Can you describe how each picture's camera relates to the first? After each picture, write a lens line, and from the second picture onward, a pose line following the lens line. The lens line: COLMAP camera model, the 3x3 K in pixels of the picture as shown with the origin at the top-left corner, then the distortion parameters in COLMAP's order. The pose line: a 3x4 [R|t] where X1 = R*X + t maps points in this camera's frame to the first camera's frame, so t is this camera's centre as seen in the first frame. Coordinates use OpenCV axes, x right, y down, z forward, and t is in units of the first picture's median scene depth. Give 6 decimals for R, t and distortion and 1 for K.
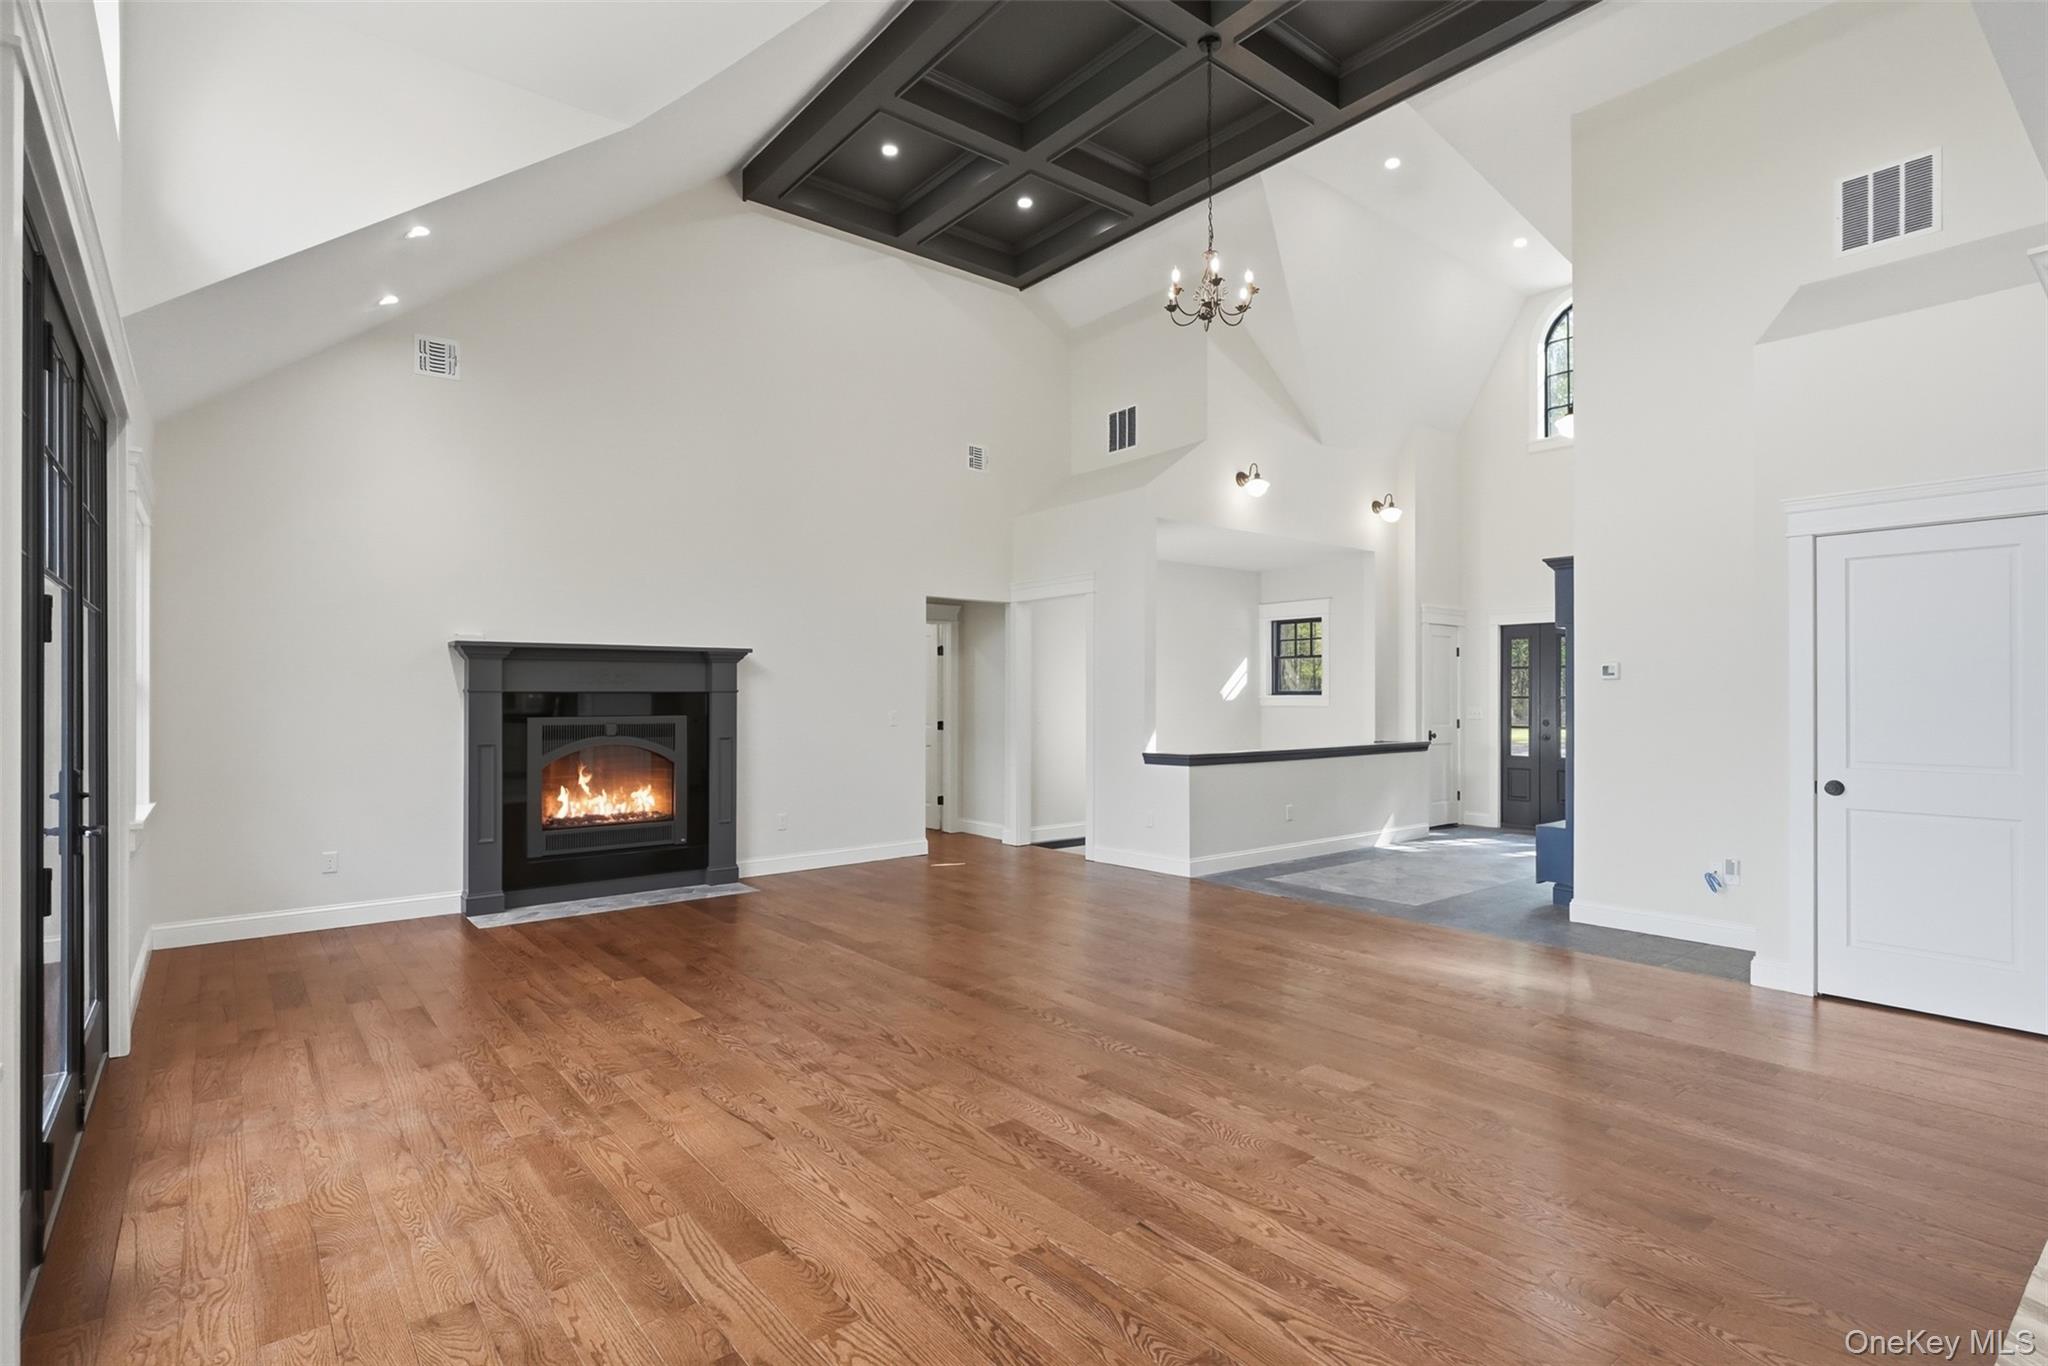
lens RADIAL K [[993.0, 0, 1051.0], [0, 993.0, 691.0], [0, 0, 1]] dist [0.001049, 0.000232]
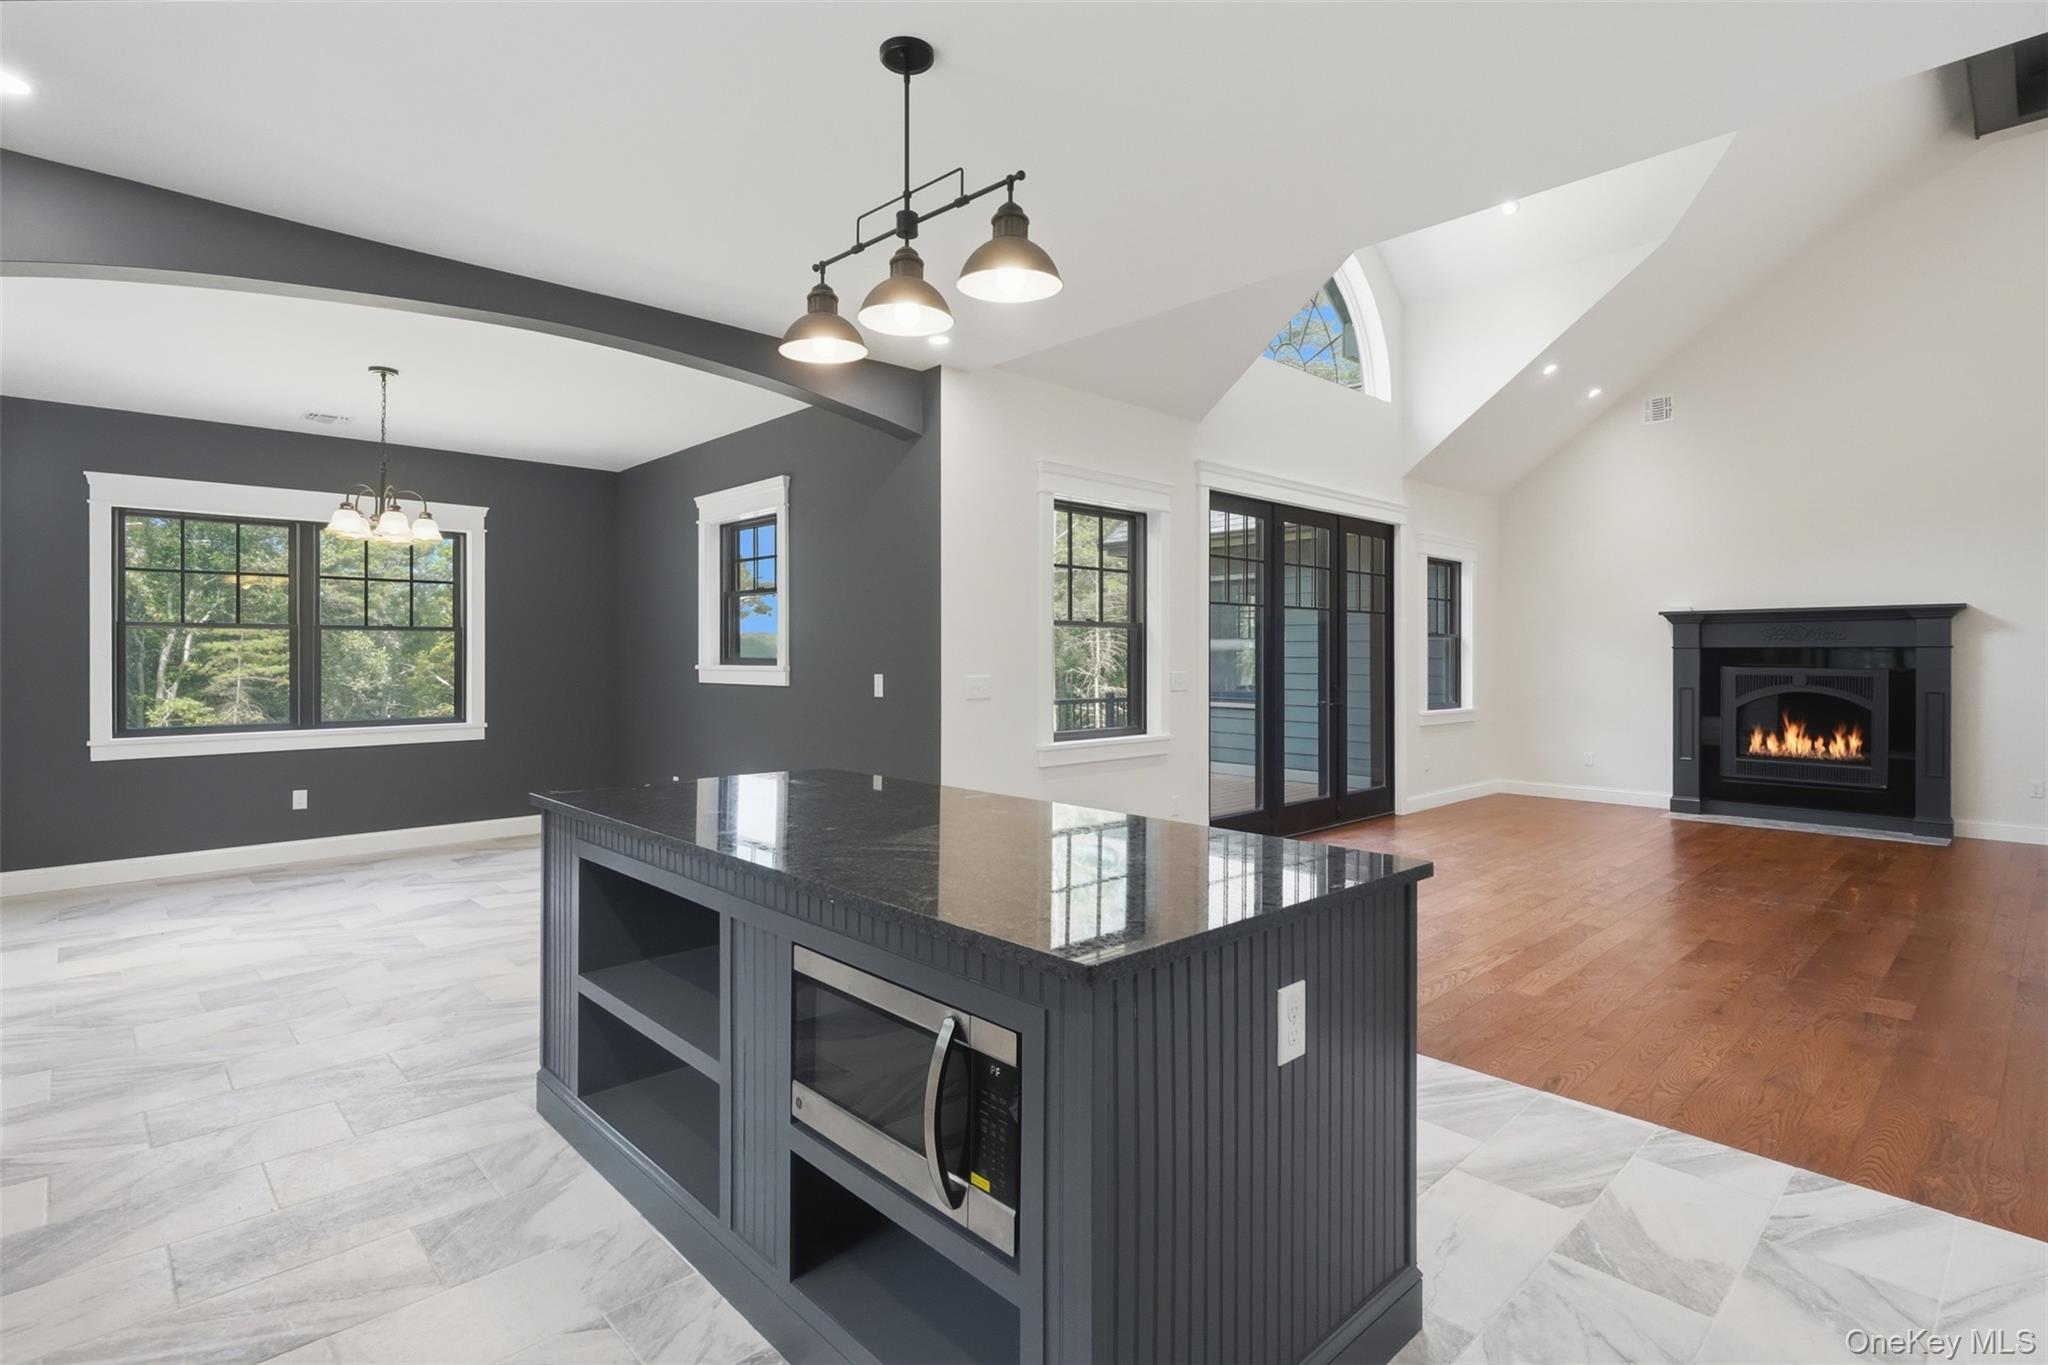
lens RADIAL K [[1008.6, 0, 1019.8], [0, 1008.6, 662.6], [0, 0, 1]] dist [-0.000287, 0.000292]
pose [[0.068171, 0.009046, -0.997633, 0.722914], [0.002114, 0.999955, 0.009211, 0.005759], [0.997671, -0.002736, 0.068149, 0.004017]]
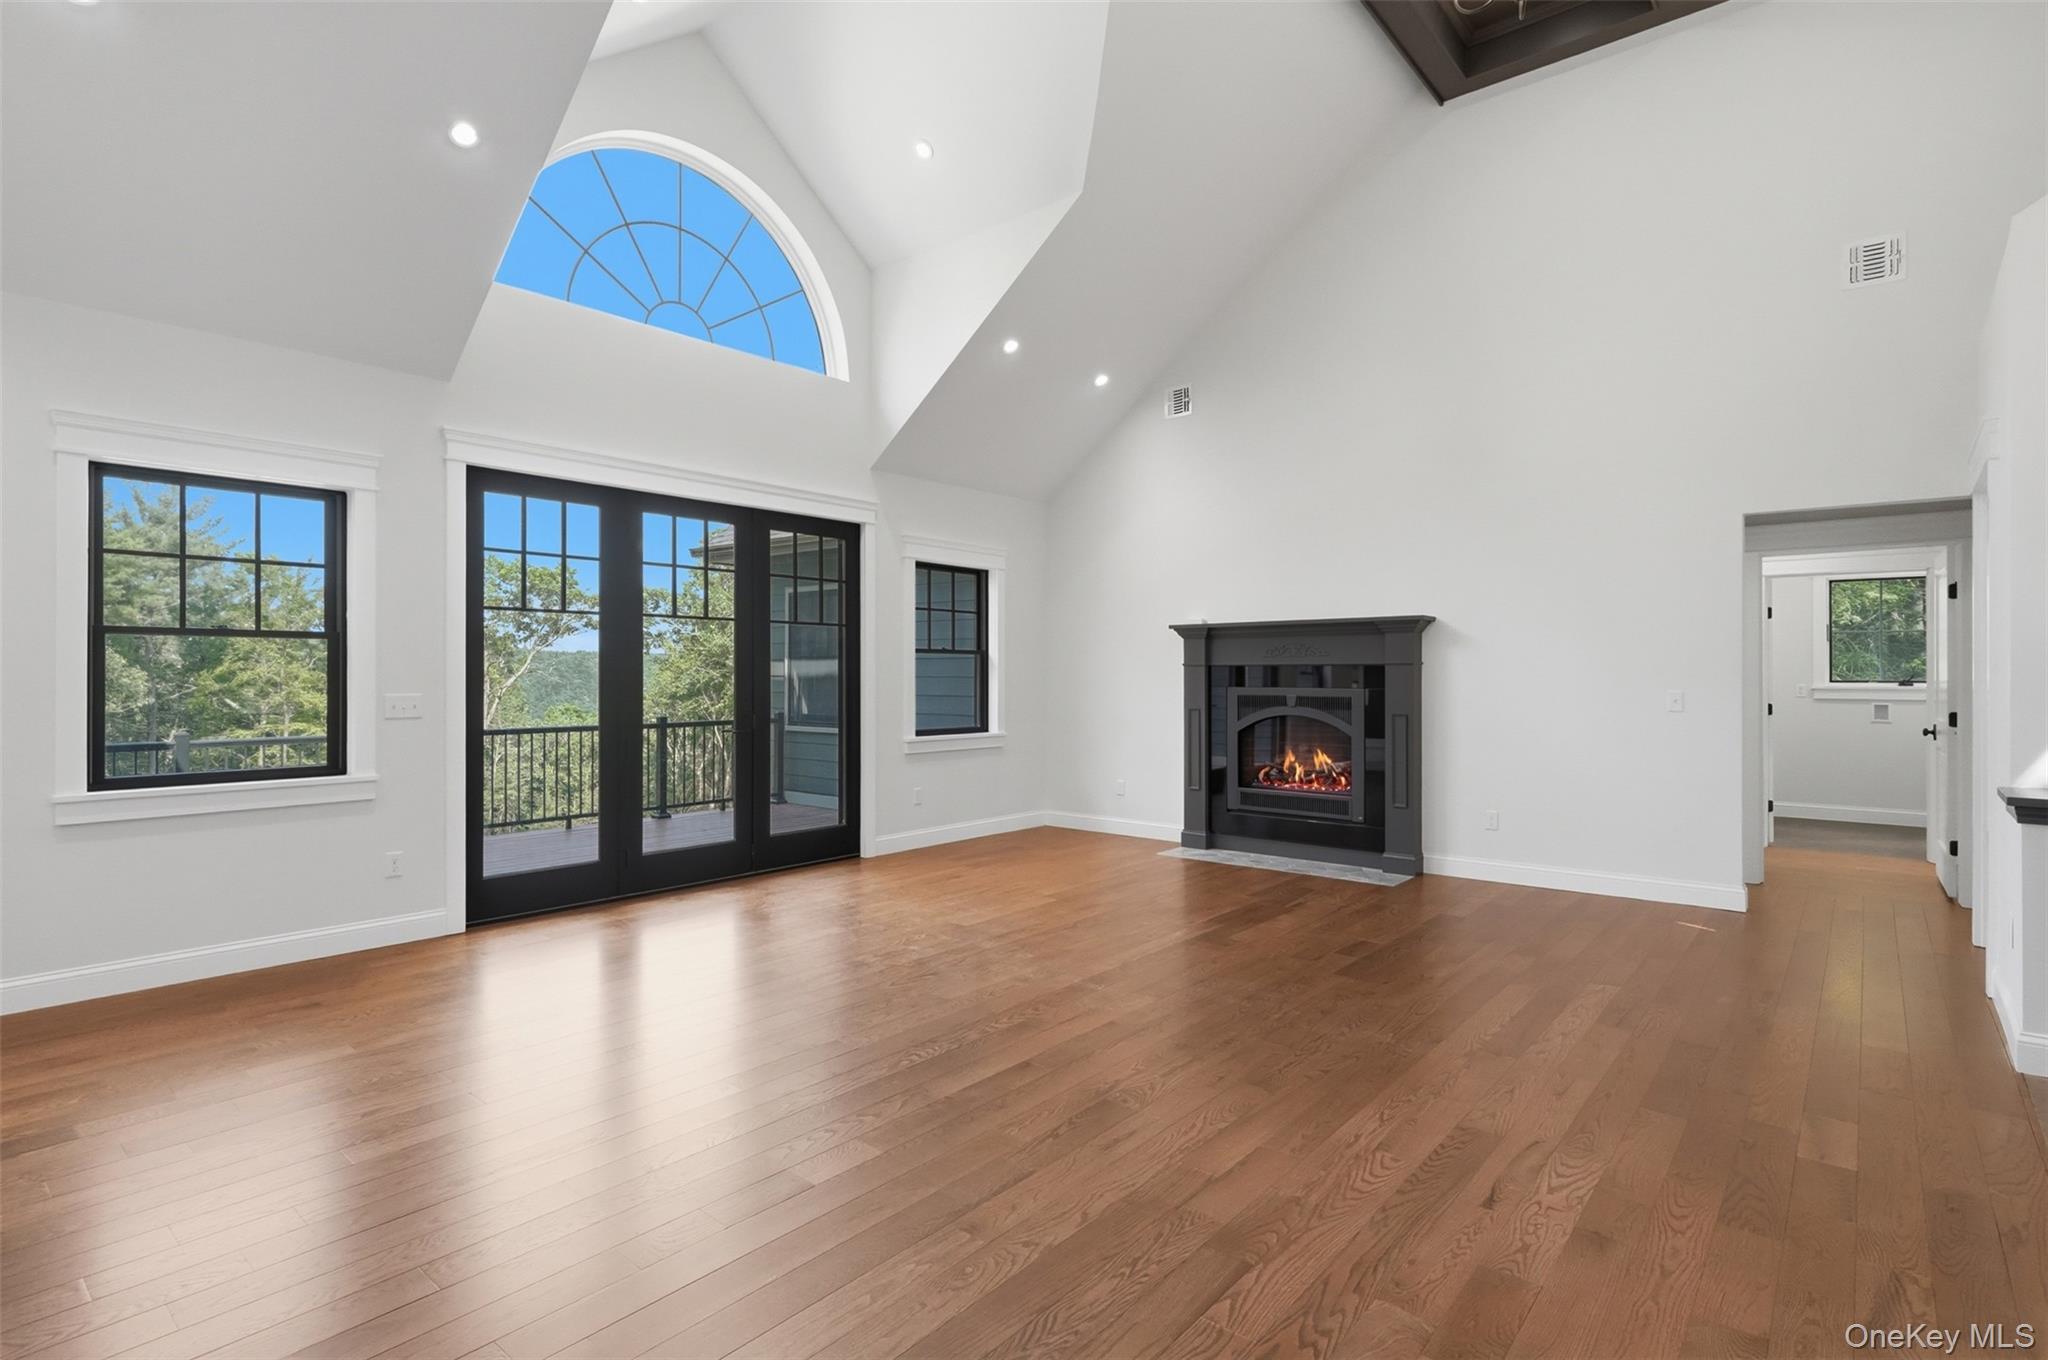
lens RADIAL K [[1010.2, 0, 1024.0], [0, 1010.2, 680.0], [0, 0, 1]] dist [0.000607, -0.000076]
pose [[0.180794, 0.006916, -0.983497, 0.598598], [0.003062, 0.999966, 0.007595, 0.008384], [0.983516, -0.004385, 0.180766, 0.562871]]
